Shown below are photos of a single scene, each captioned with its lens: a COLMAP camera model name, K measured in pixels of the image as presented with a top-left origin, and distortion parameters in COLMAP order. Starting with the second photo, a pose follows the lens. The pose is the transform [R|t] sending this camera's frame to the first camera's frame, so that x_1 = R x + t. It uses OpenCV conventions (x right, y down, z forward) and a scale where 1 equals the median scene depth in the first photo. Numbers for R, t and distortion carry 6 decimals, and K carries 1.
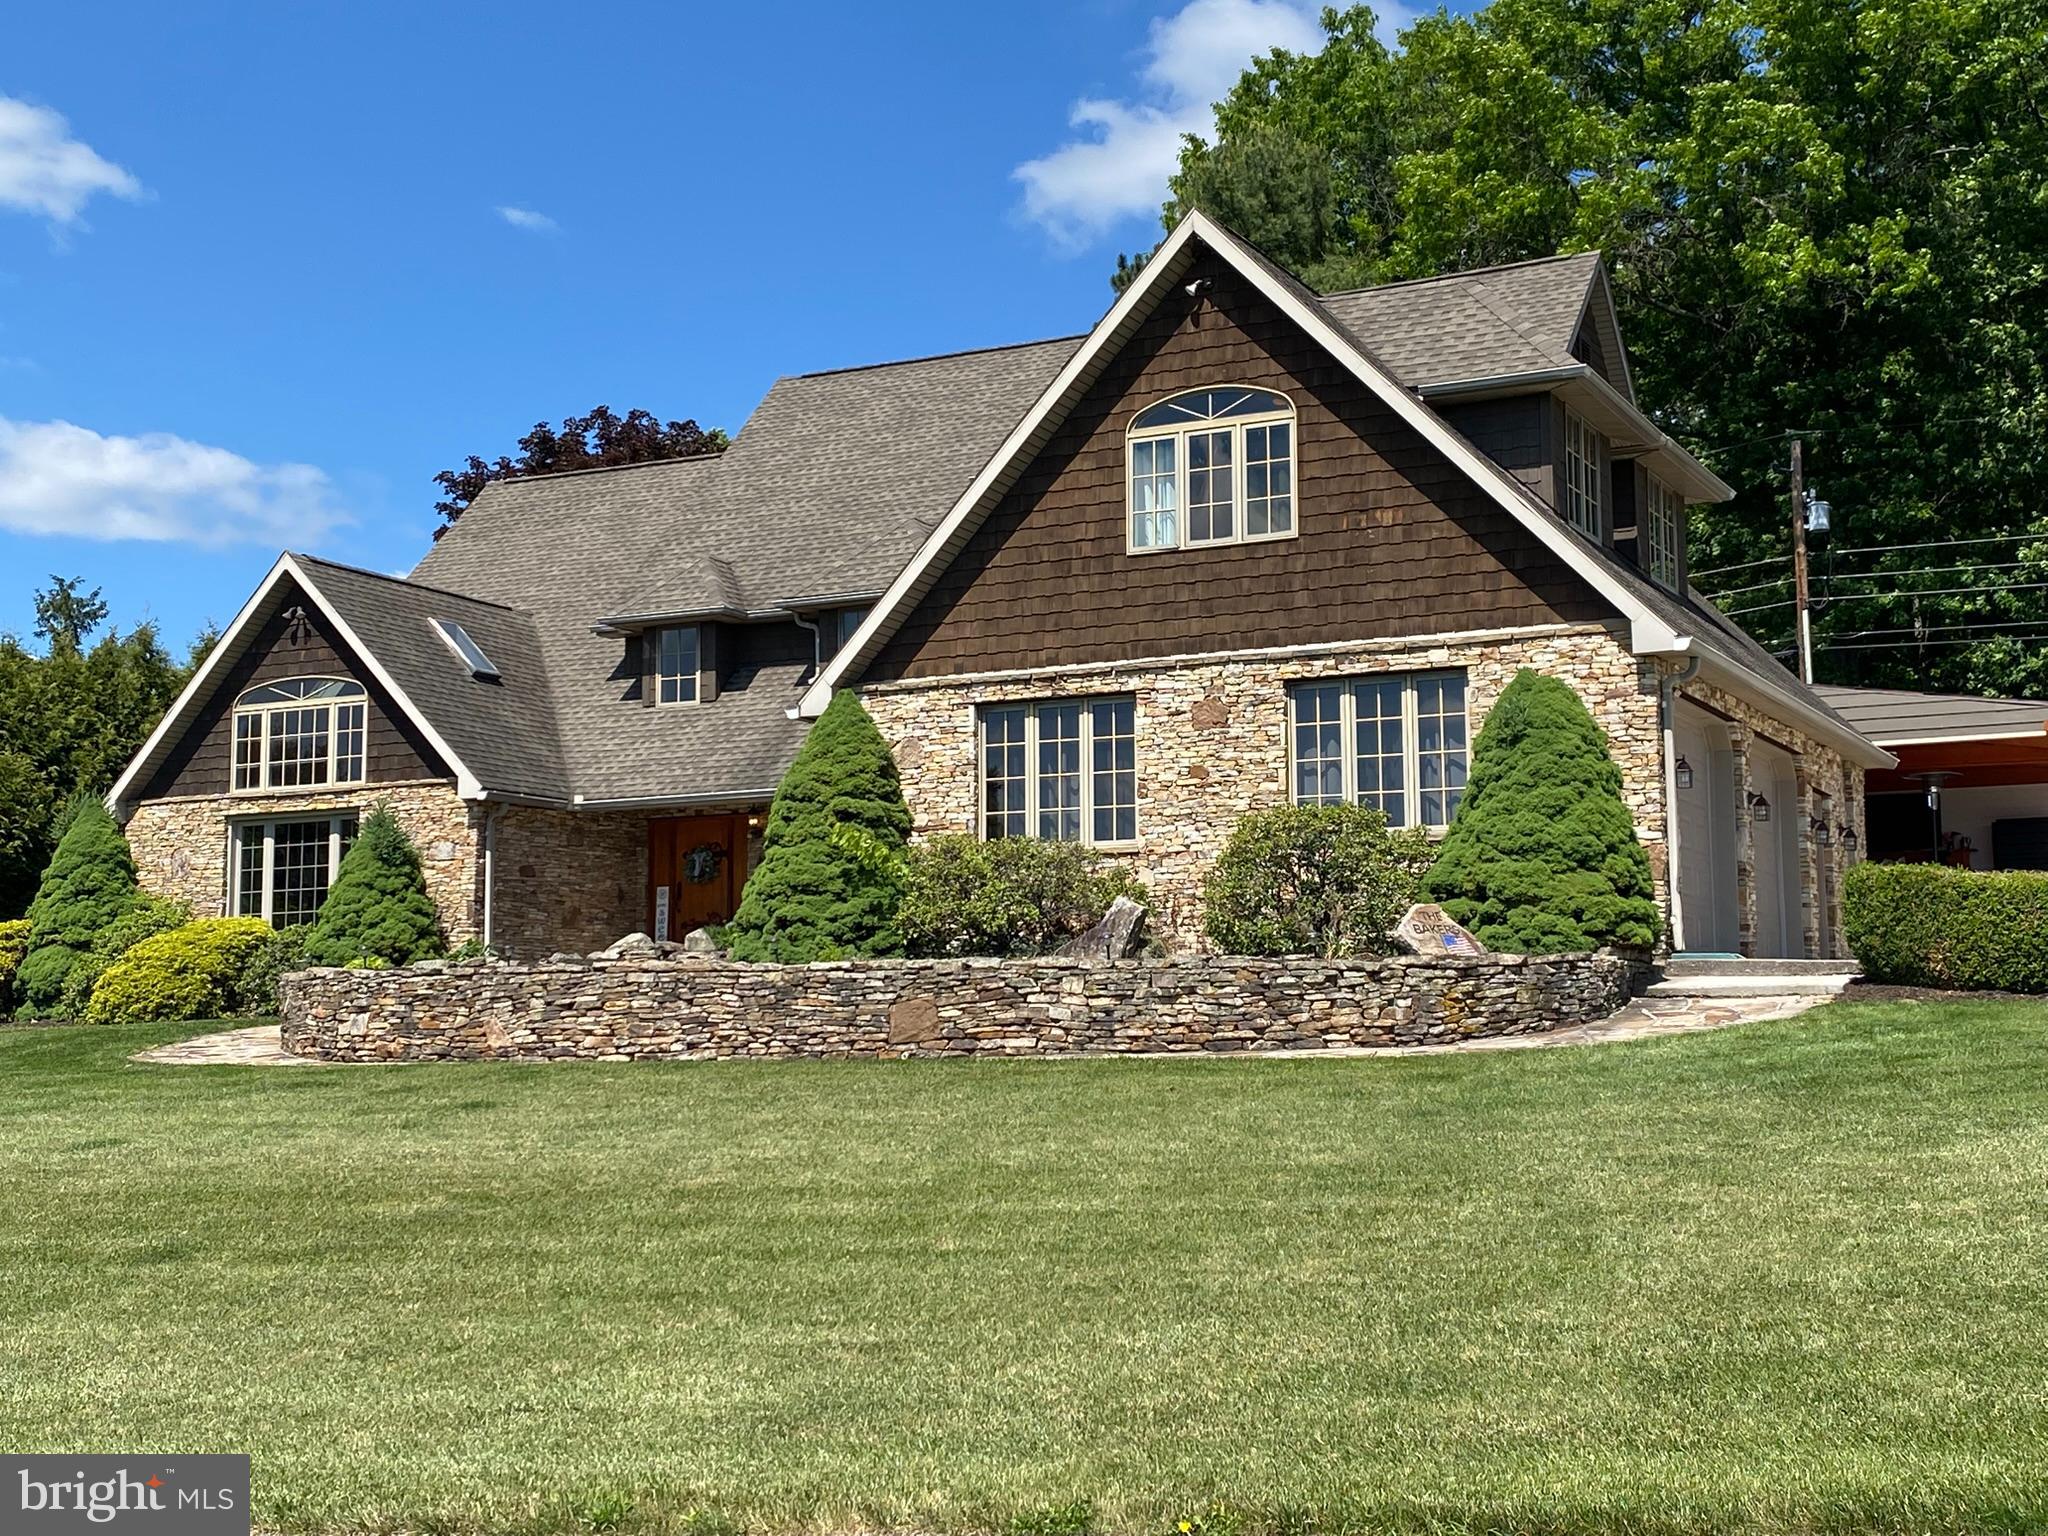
lens RADIAL K [[2658.2, 0, 1024.0], [0, 2658.2, 768.0], [0, 0, 1]] dist [0.153265, -0.012461]
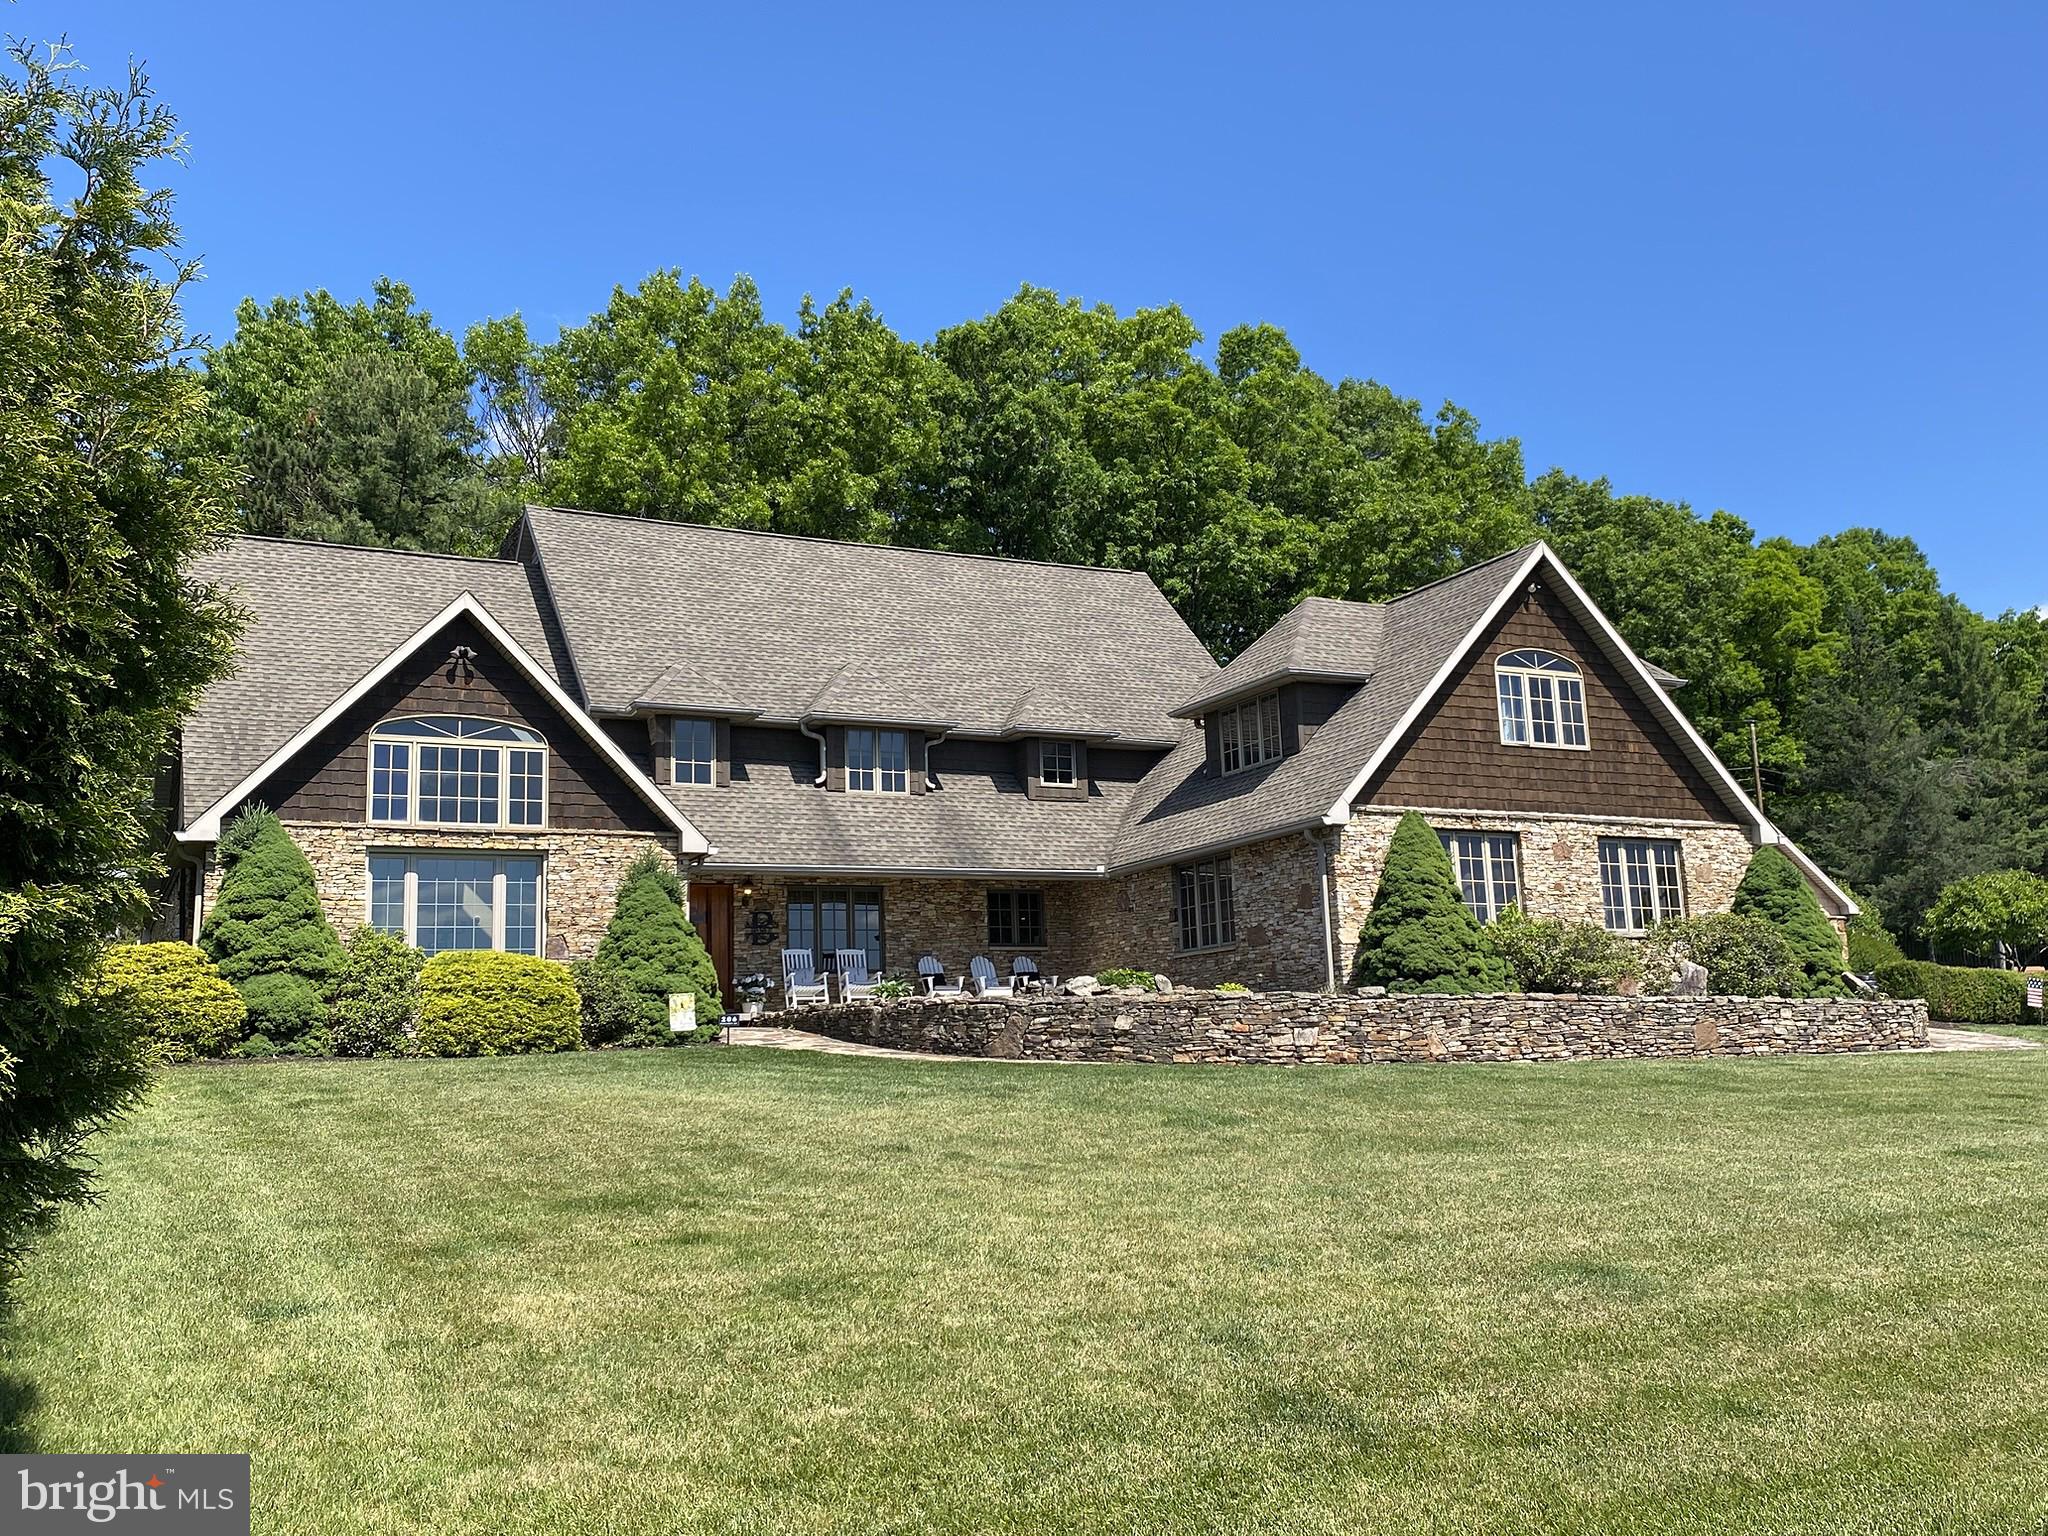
lens RADIAL K [[1931.5, 0, 1024.0], [0, 1931.5, 768.0], [0, 0, 1]] dist [0.064213, -0.020542]
pose [[0.561422, 0.127327, 0.817676, -1.063547], [-0.056874, 0.991692, -0.115375, 0.082292], [-0.825573, 0.018269, 0.563999, 0.597907]]
